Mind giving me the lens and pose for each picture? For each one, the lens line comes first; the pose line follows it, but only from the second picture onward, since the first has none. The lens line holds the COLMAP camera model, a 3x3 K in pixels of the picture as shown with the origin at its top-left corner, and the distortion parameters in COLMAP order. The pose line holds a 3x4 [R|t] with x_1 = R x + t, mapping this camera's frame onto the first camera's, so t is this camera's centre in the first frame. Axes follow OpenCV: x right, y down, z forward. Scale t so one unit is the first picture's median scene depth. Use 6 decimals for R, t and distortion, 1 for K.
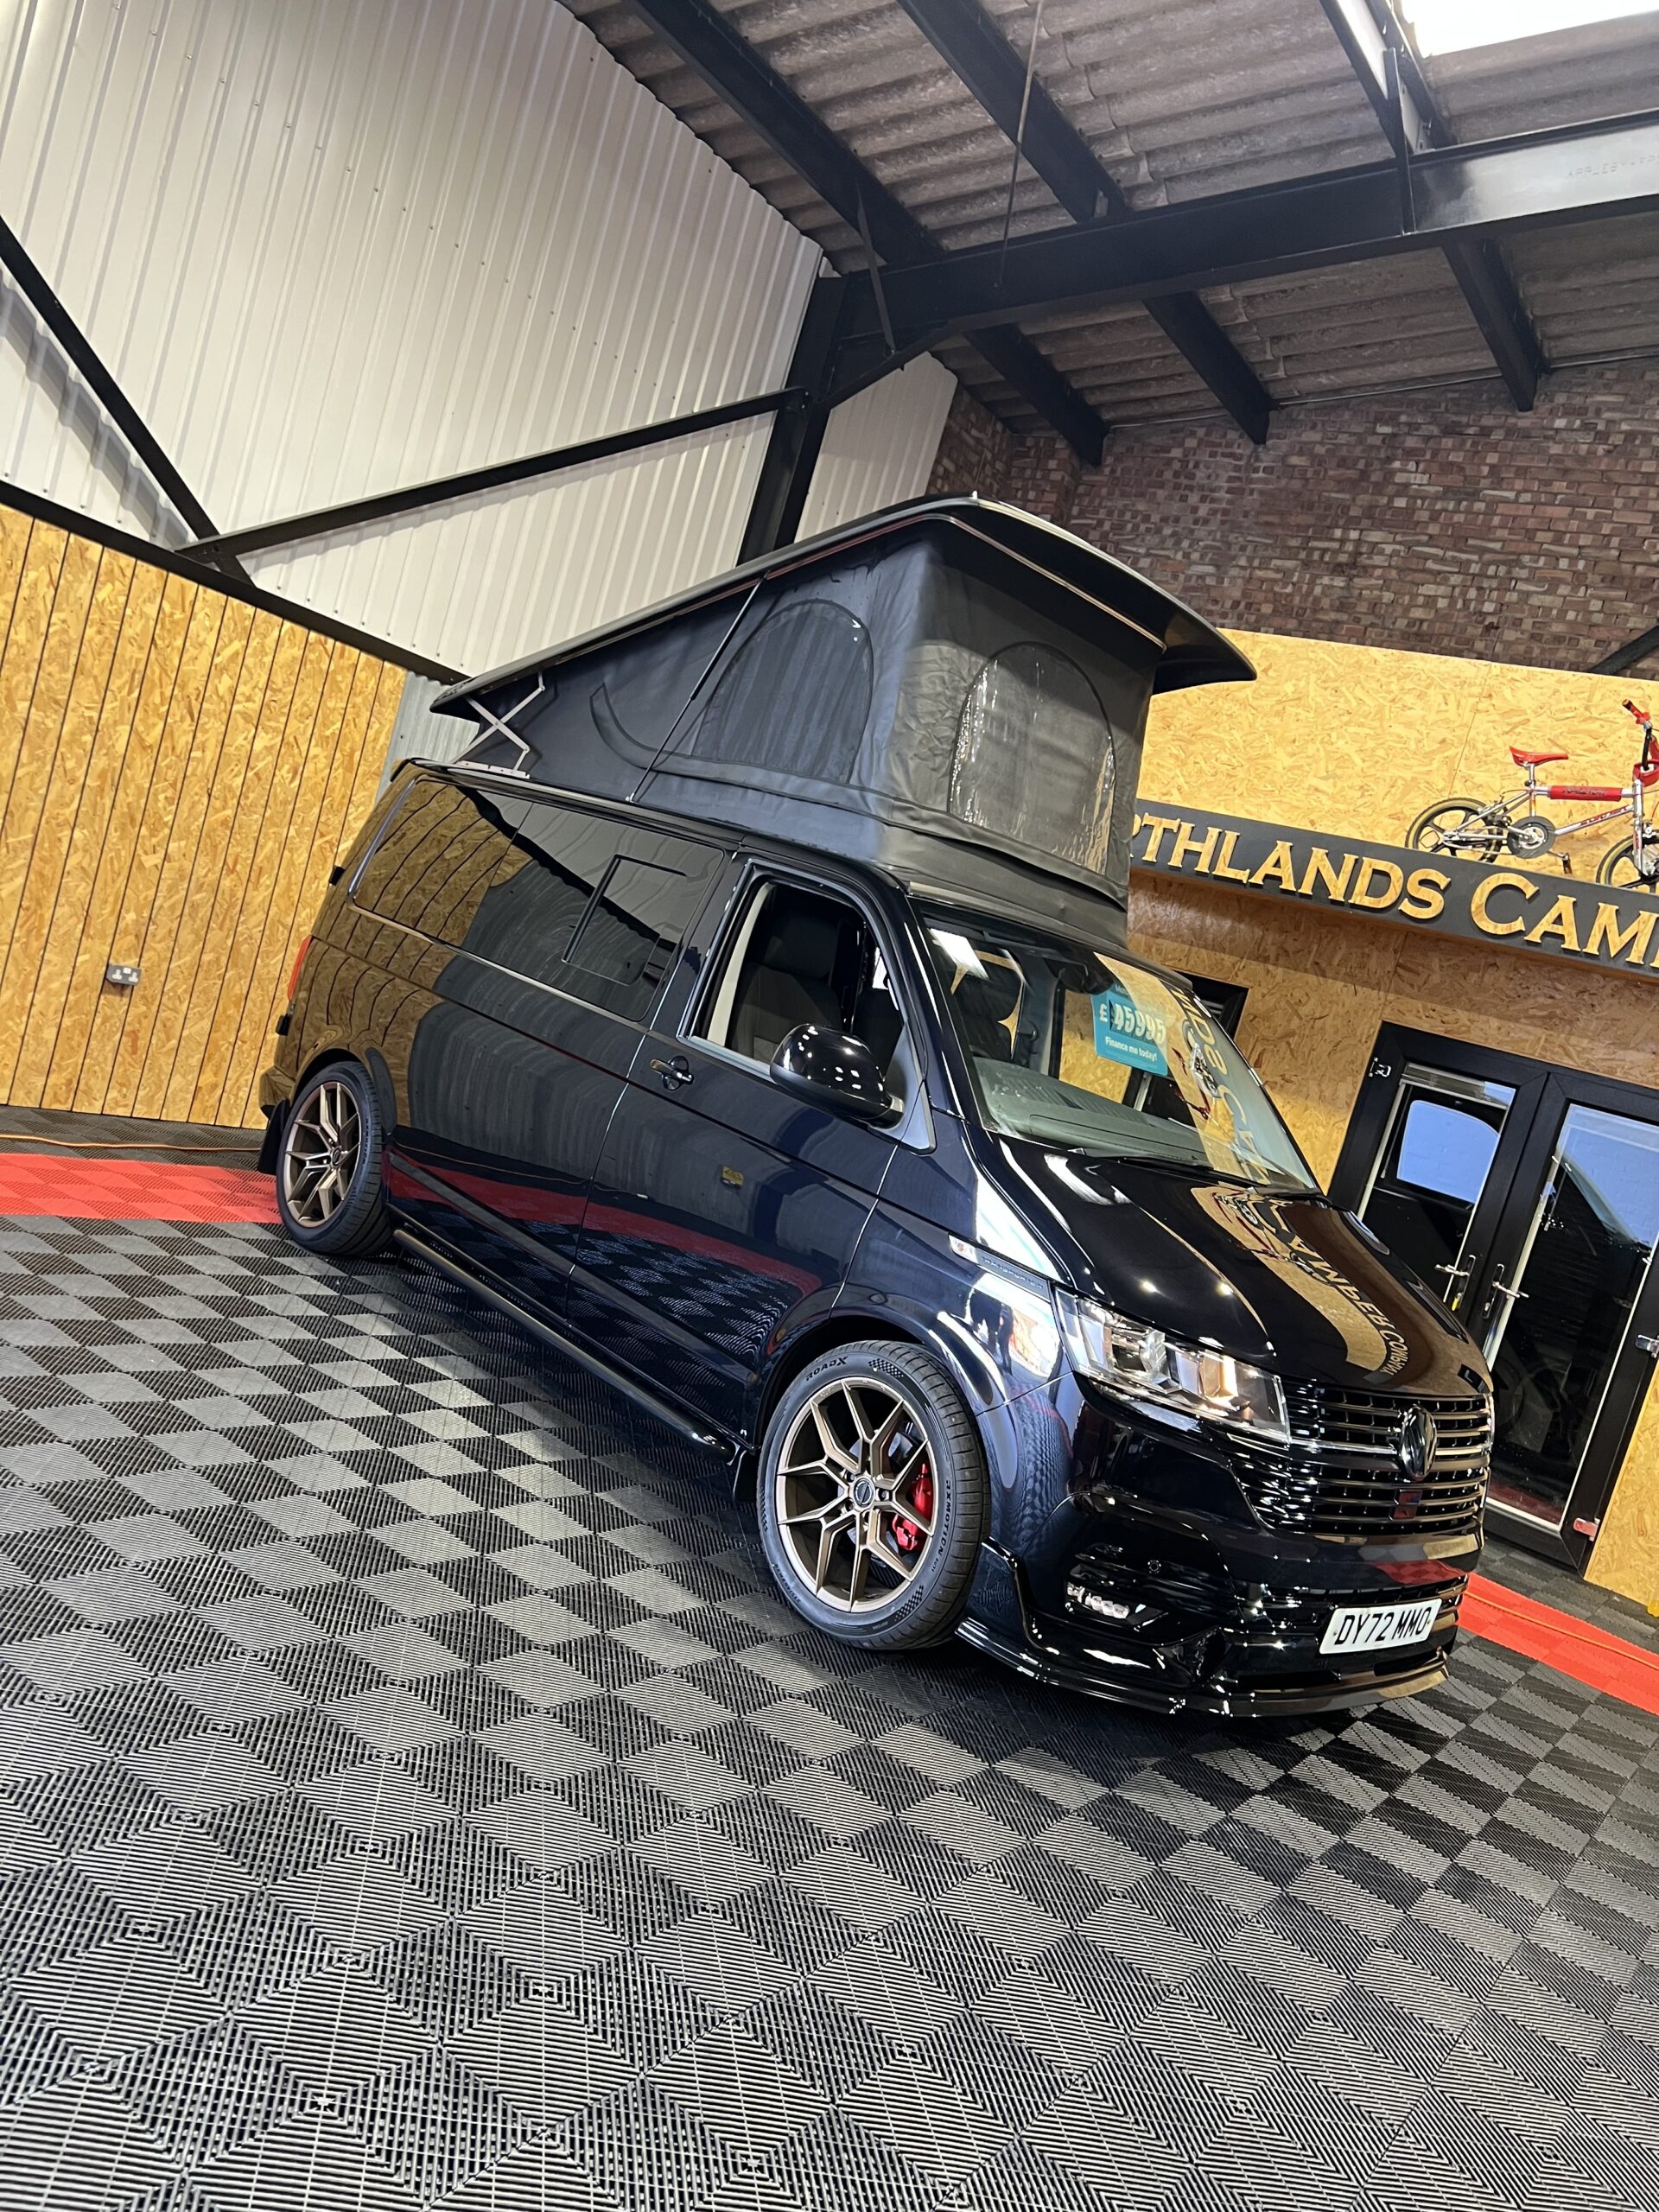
lens RADIAL K [[1701.7, 0, 788.9], [0, 1701.7, 1111.6], [0, 0, 1]] dist [0.037723, -0.024712]
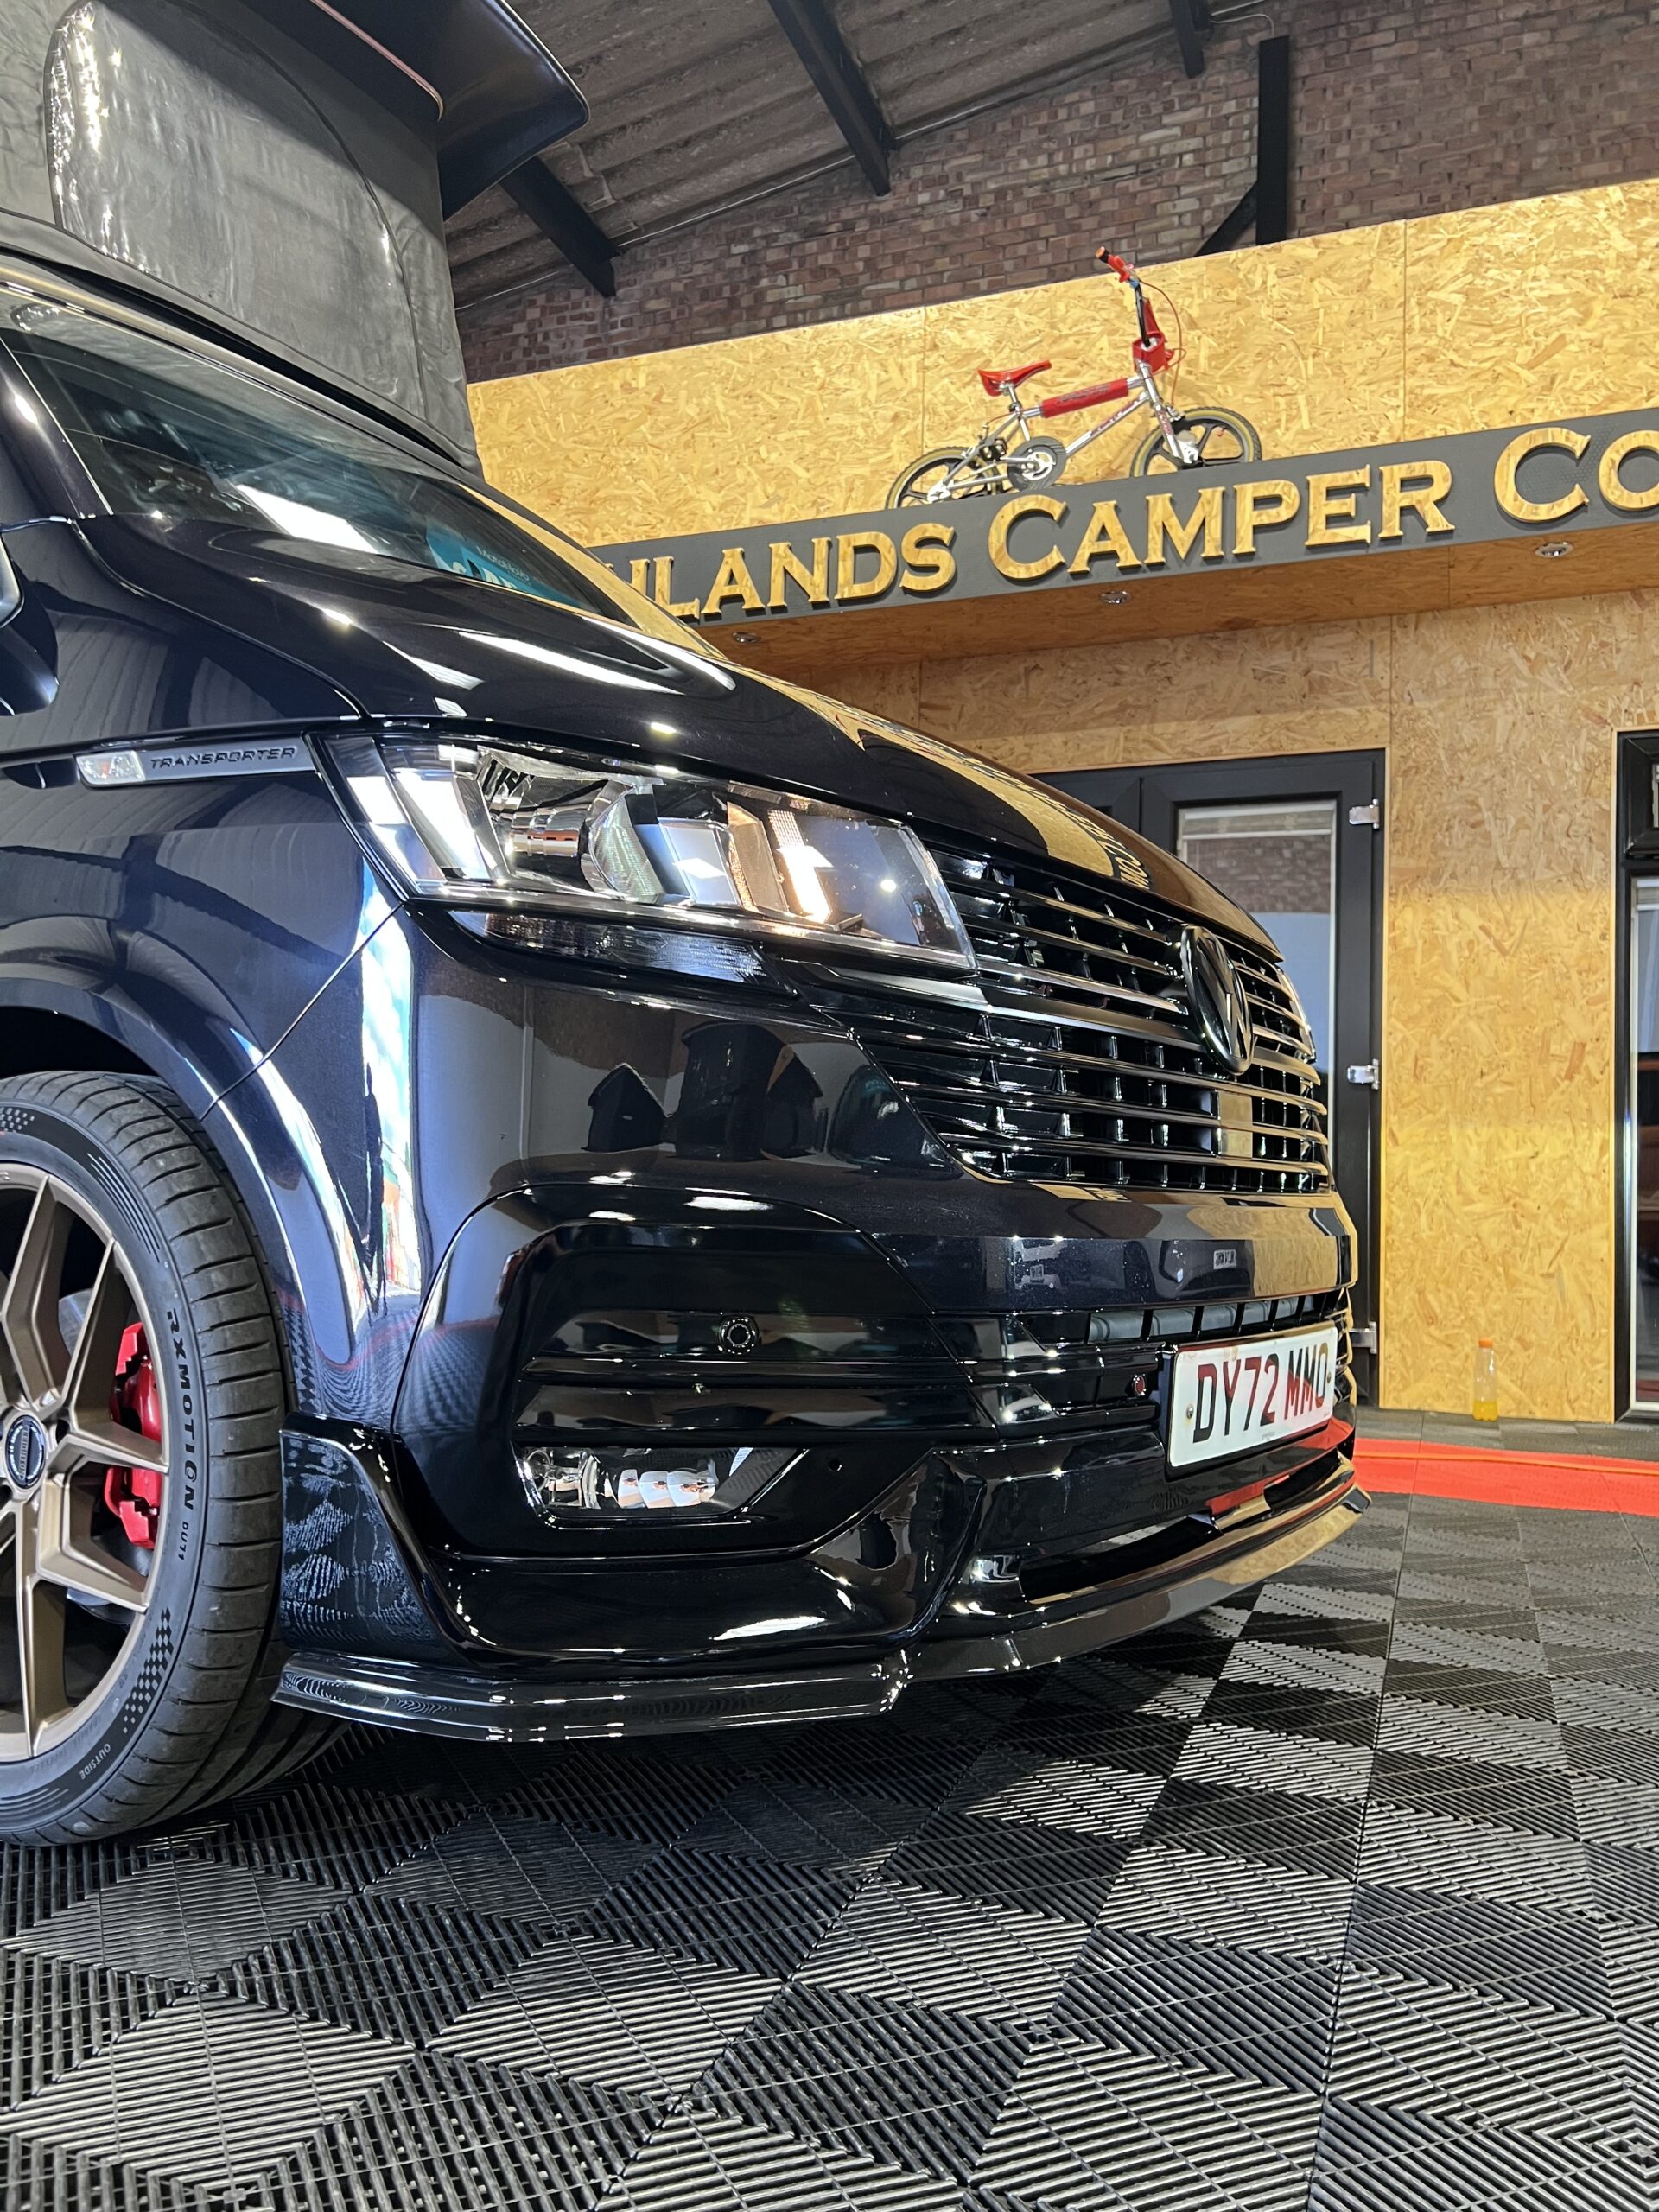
lens RADIAL K [[1701.7, 0, 788.9], [0, 1701.7, 1111.6], [0, 0, 1]] dist [0.037723, -0.024712]
pose [[0.937579, -0.242059, 0.249706, 0.077348], [0.265547, 0.961932, -0.064583, 0.132400], [-0.224567, 0.126860, 0.966166, 0.340764]]
